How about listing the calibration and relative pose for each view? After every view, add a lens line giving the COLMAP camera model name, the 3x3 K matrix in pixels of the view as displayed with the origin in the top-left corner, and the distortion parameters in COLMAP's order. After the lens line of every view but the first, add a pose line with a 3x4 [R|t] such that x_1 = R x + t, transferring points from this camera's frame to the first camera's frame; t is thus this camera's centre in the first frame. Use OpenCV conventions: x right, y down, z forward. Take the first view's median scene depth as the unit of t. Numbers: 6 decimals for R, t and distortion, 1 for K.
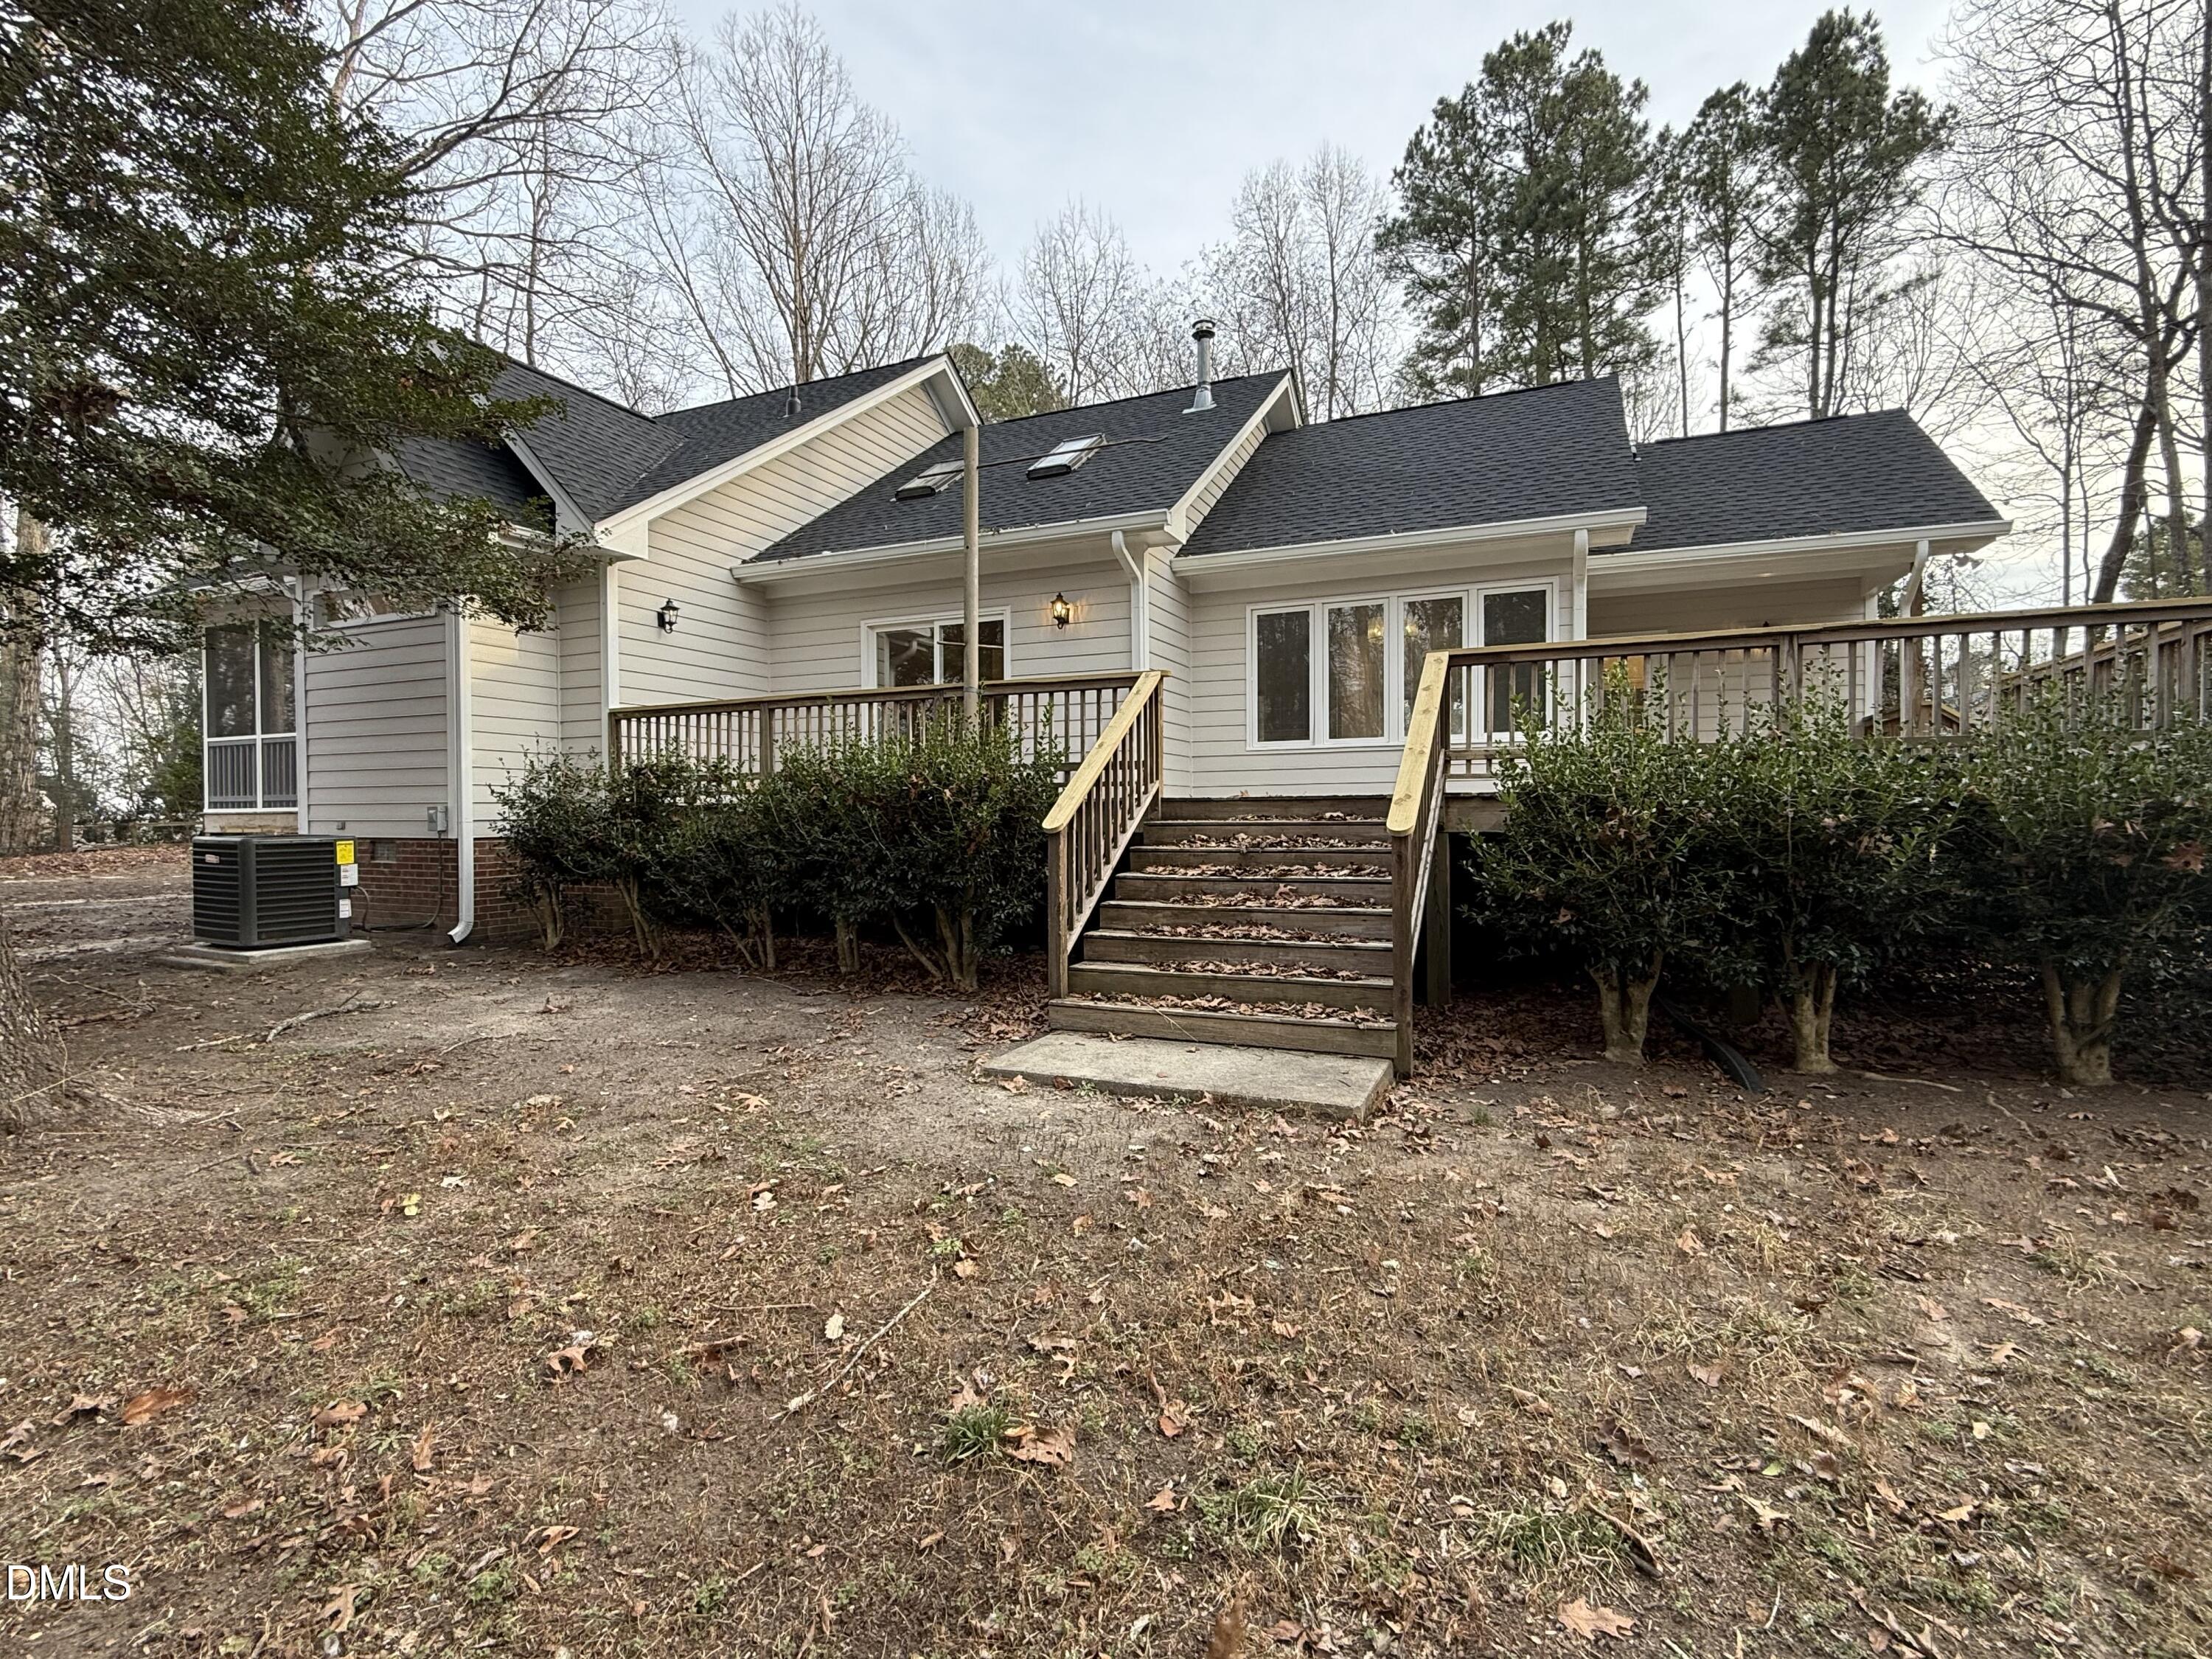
lens RADIAL K [[1027.0, 0, 1096.3], [0, 1027.0, 830.2], [0, 0, 1]] dist [-0.004046, 0.001159]
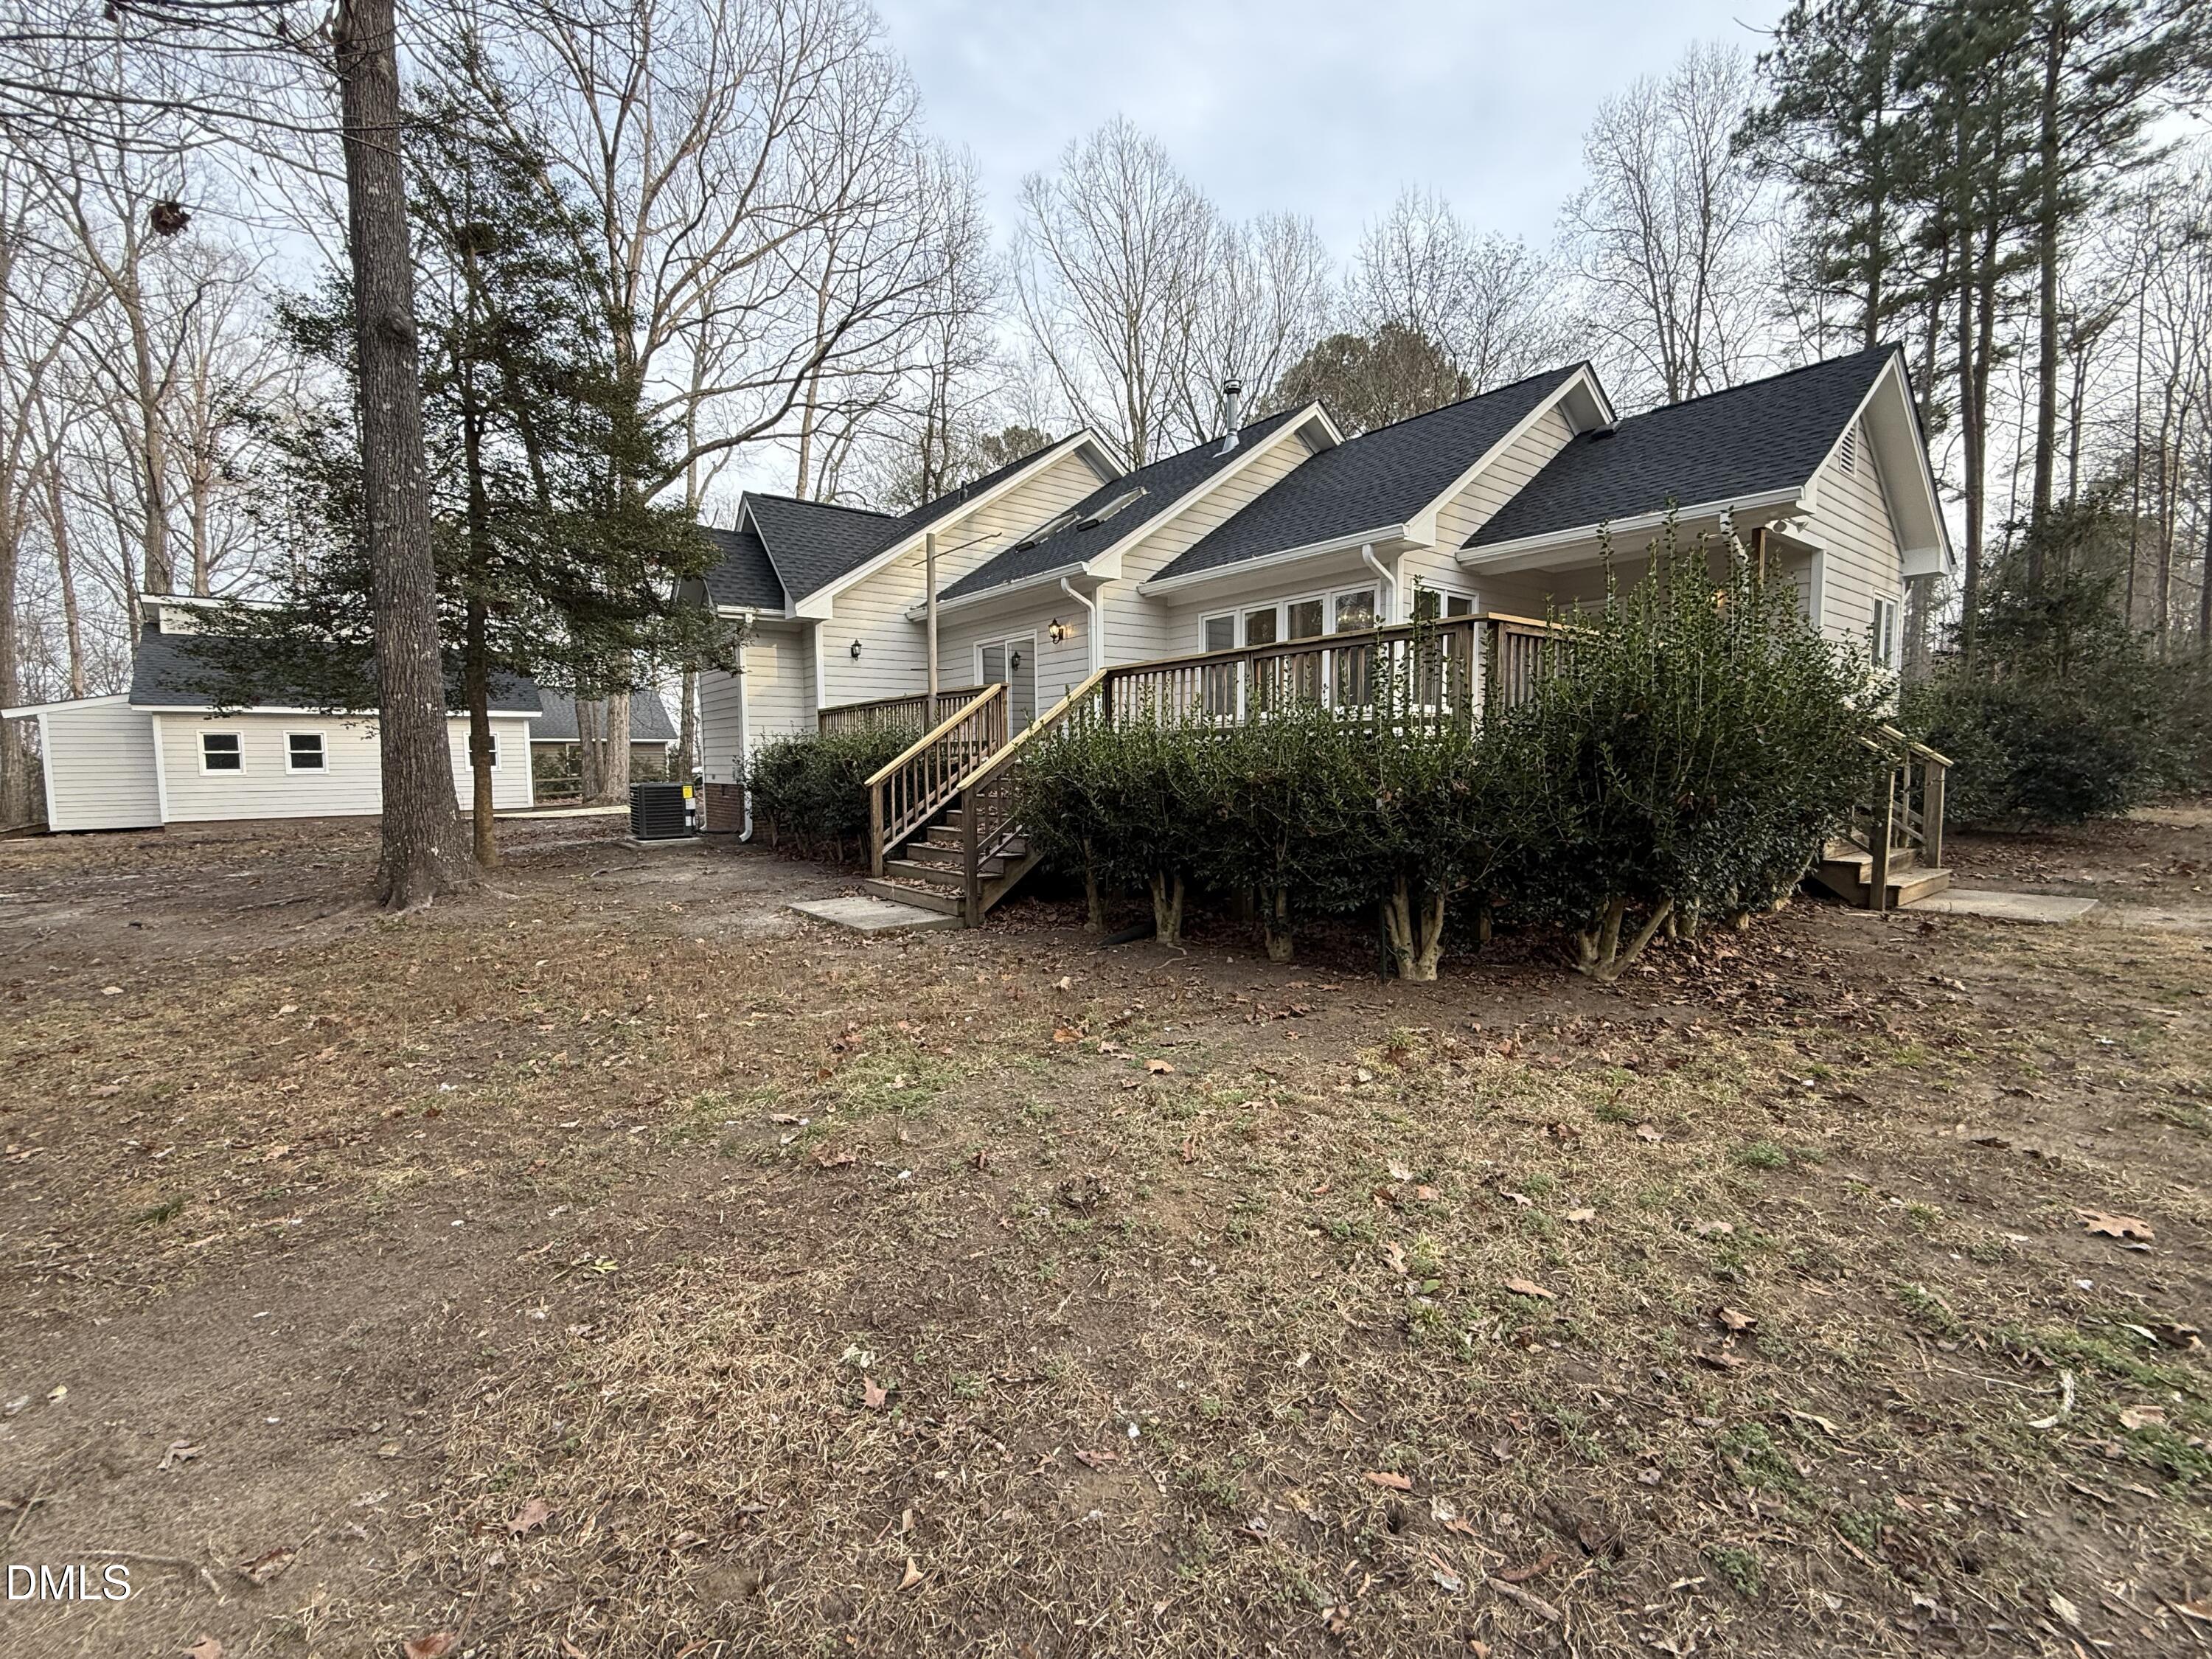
lens RADIAL K [[928.2, 0, 1106.8], [0, 928.2, 831.3], [0, 0, 1]] dist [-0.003776, 0.000911]
pose [[0.886497, 0.029722, -0.461779, 0.917186], [-0.000582, 0.998006, 0.063118, -0.018236], [0.462734, -0.055685, 0.884747, -0.213459]]
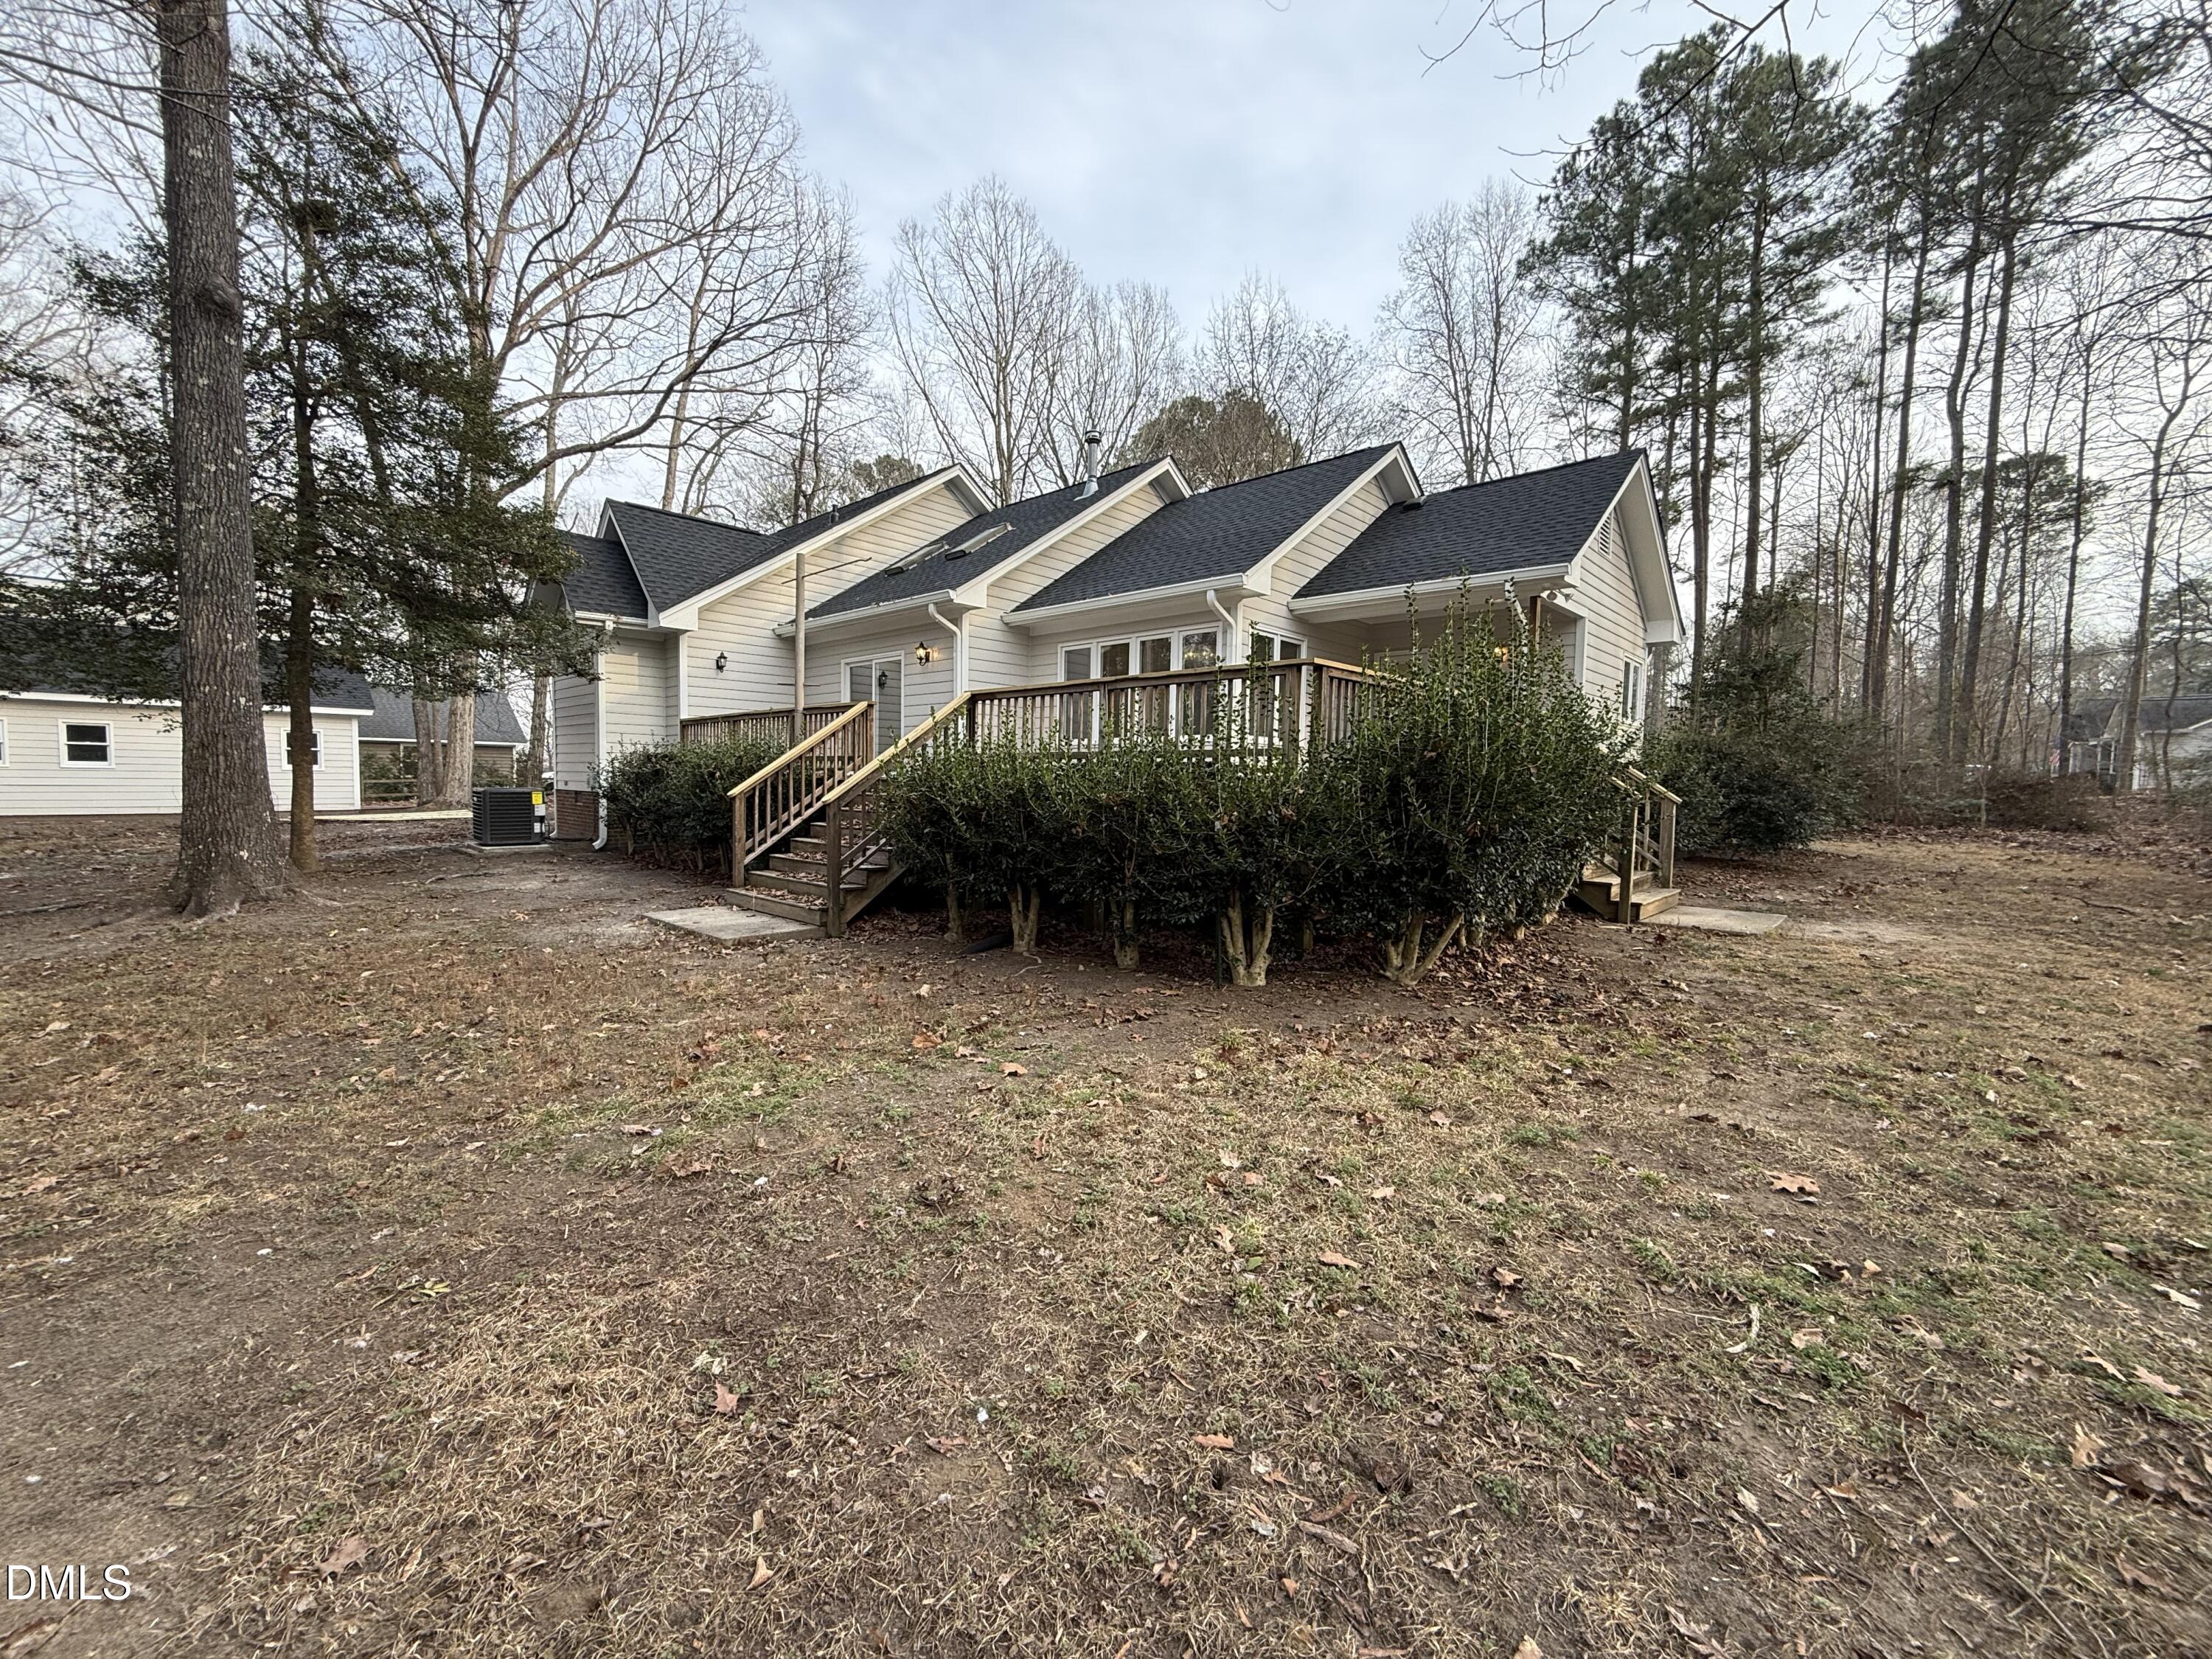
lens RADIAL K [[873.6, 0, 1100.3], [0, 873.6, 828.9], [0, 0, 1]] dist [-0.001236, -0.000522]
pose [[0.945145, 0.039093, -0.324304, 0.919729], [-0.026862, 0.998752, 0.042107, -0.020540], [0.325545, -0.031085, 0.945015, -0.218790]]
